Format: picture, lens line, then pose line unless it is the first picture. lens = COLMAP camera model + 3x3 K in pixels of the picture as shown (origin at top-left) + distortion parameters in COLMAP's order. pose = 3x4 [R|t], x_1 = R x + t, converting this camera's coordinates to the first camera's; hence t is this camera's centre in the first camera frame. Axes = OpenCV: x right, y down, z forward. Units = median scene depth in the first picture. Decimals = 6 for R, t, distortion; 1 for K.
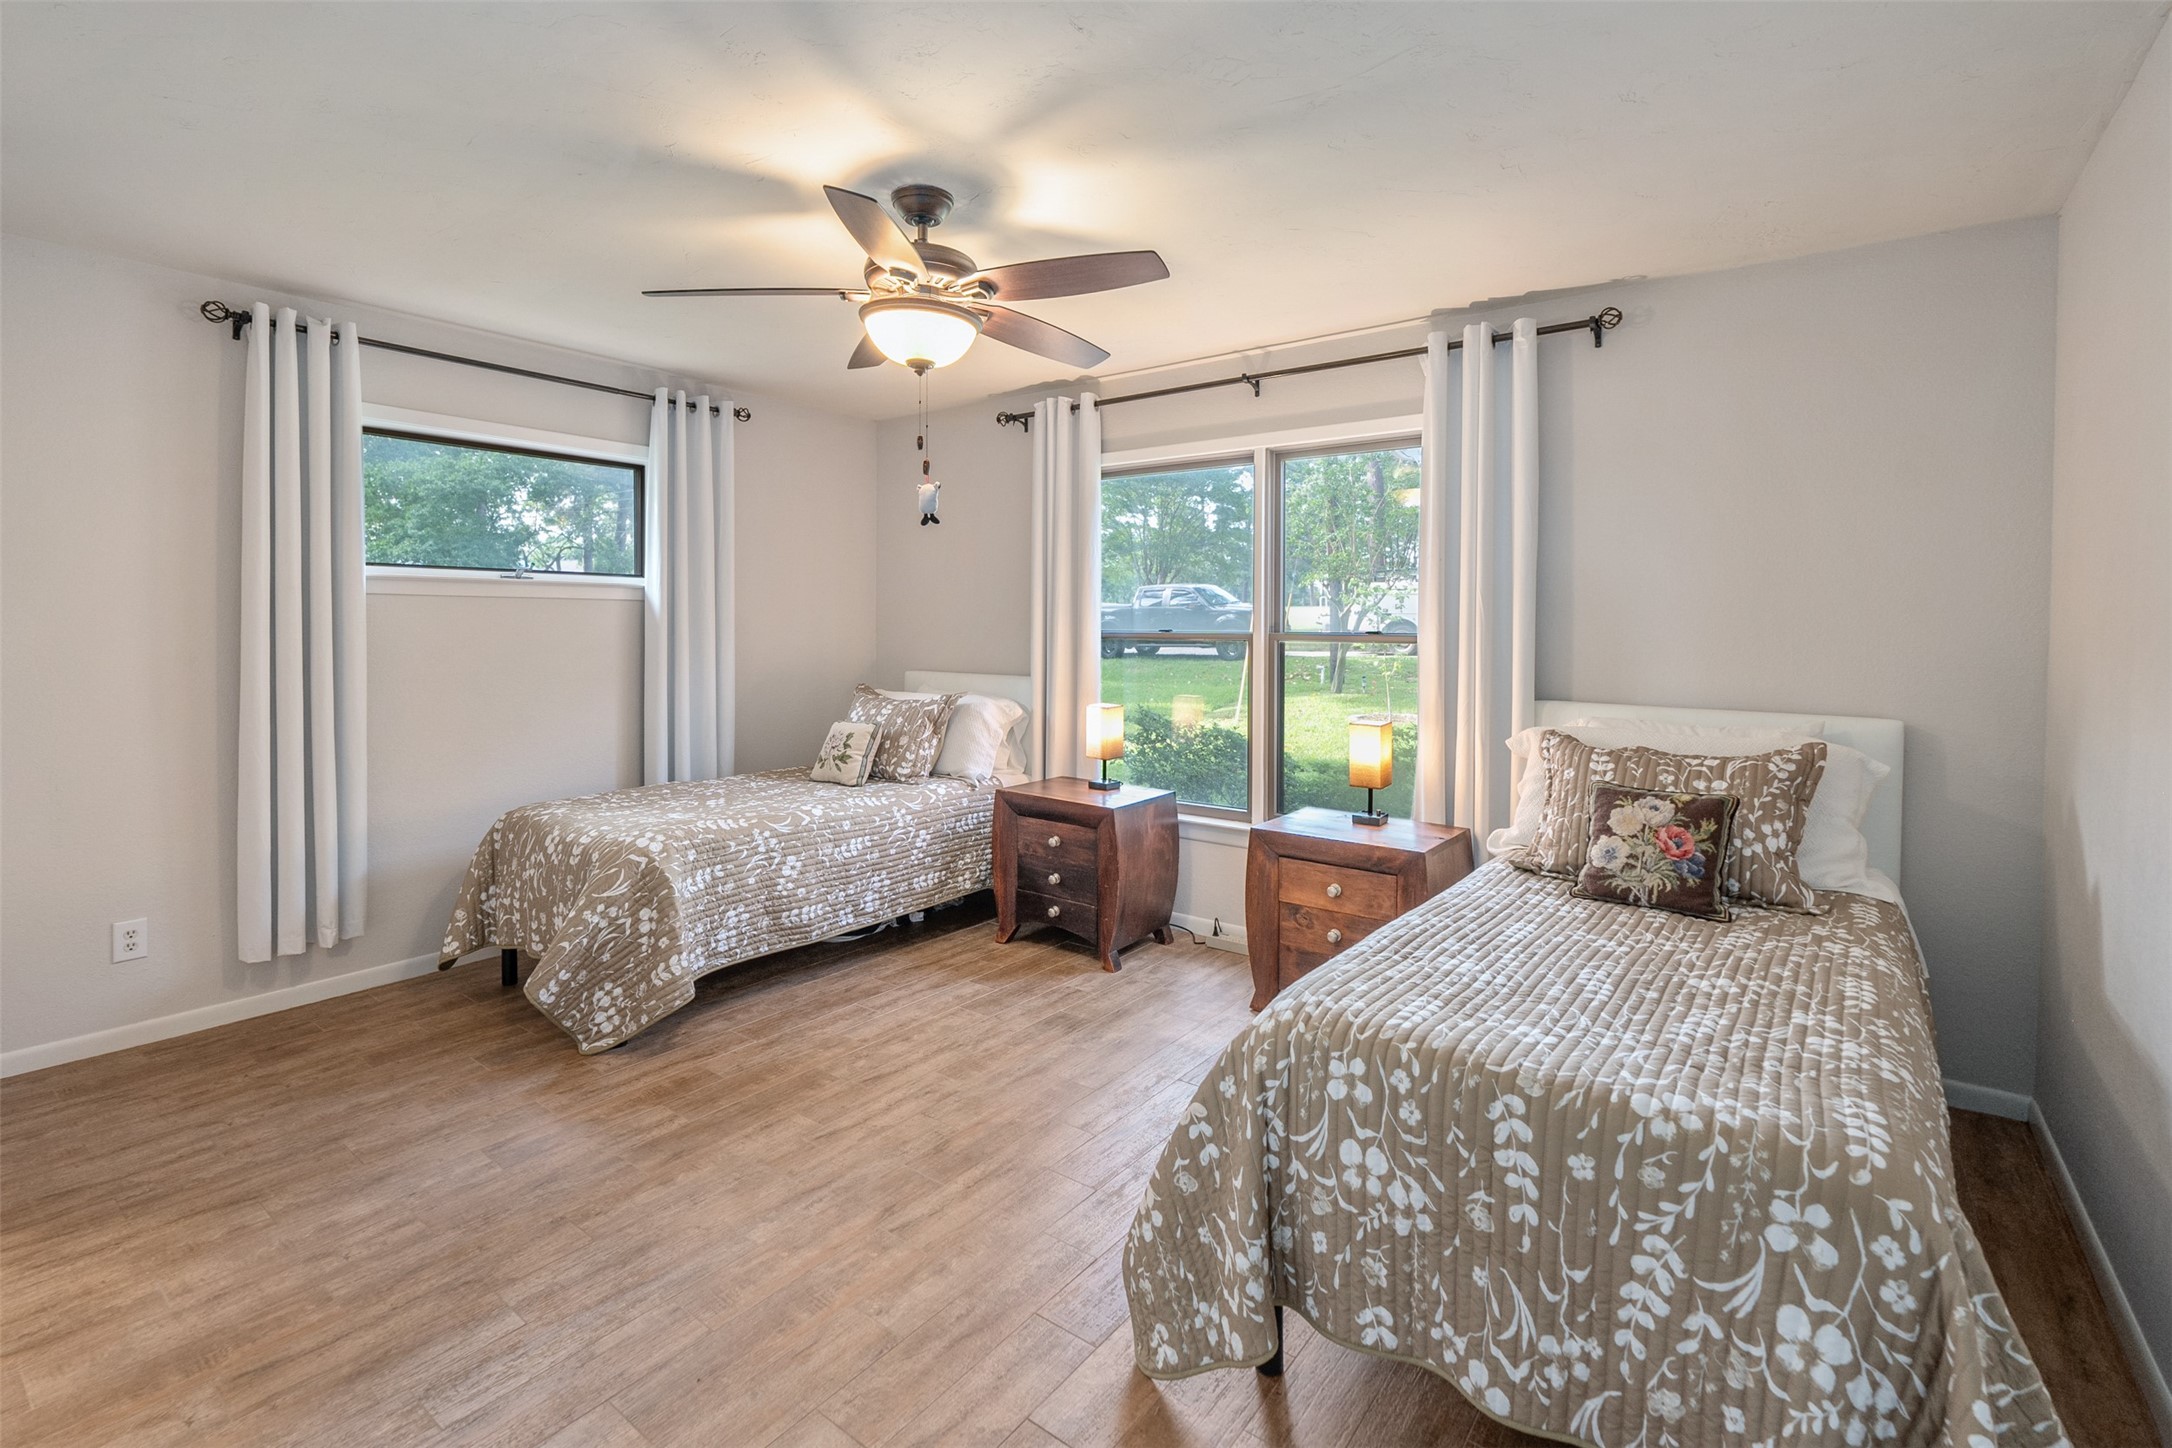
lens RADIAL K [[960.3, 0, 1078.1], [0, 960.3, 657.4], [0, 0, 1]] dist [-0.000363, -0.002127]
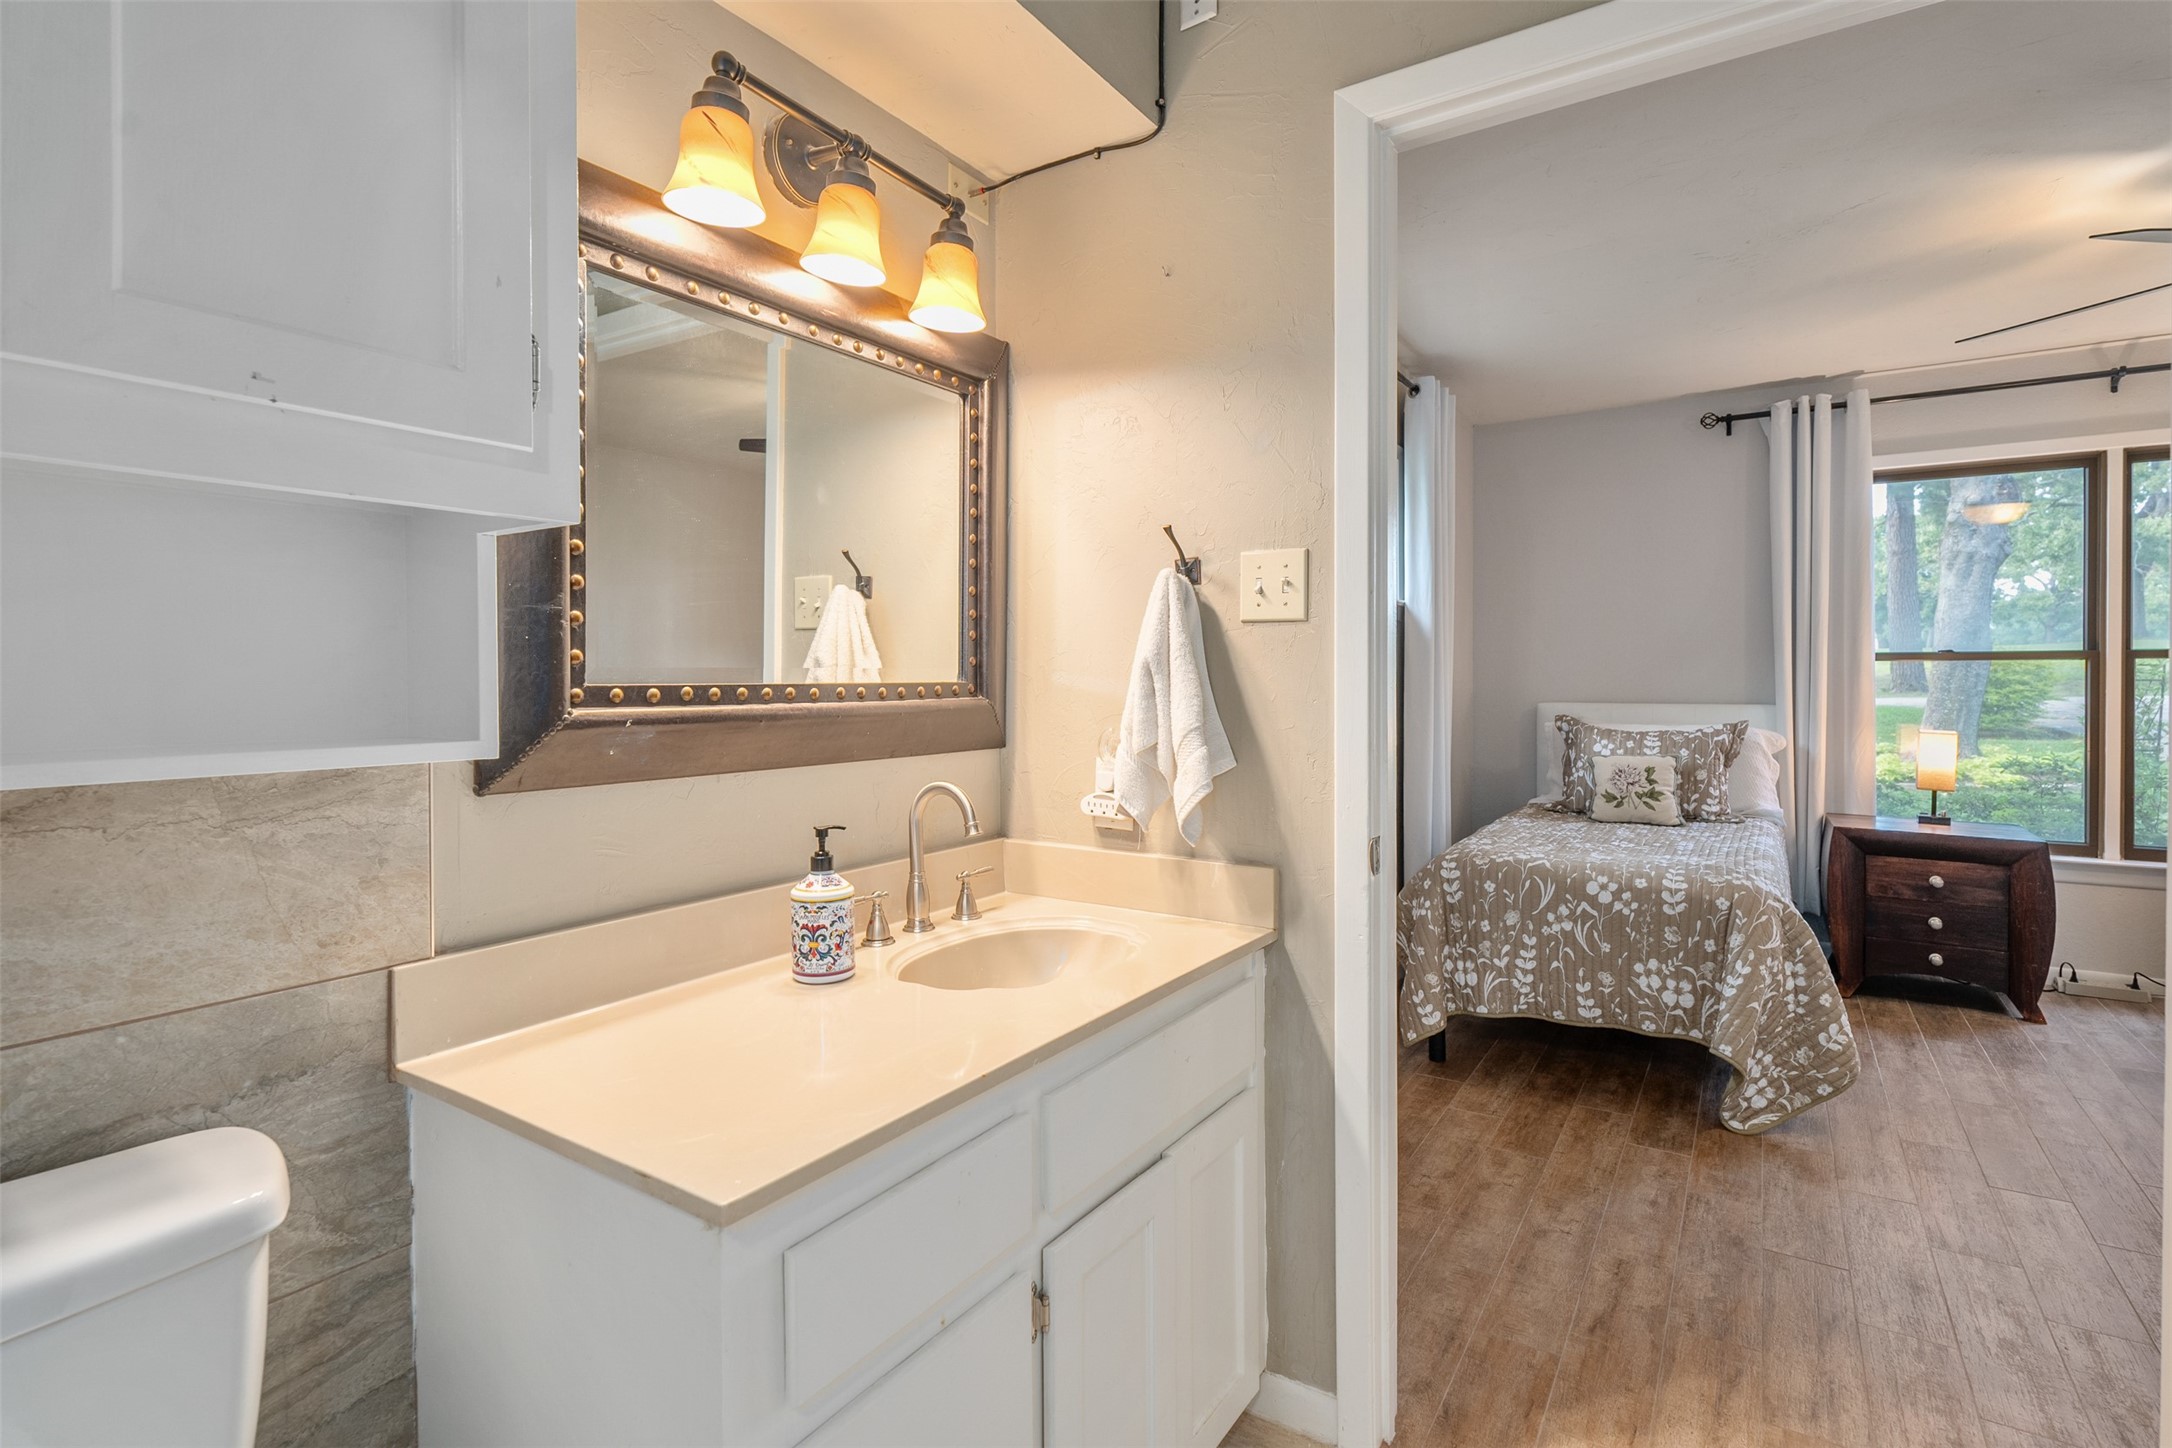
lens RADIAL K [[1043.7, 0, 1086.2], [0, 1043.7, 703.7], [0, 0, 1]] dist [0.001241, 0.000134]
pose [[0.995614, -0.005444, 0.093402, -0.912505], [0.005977, 0.999967, -0.005432, 0.024599], [-0.093370, 0.005967, 0.995614, 0.097561]]
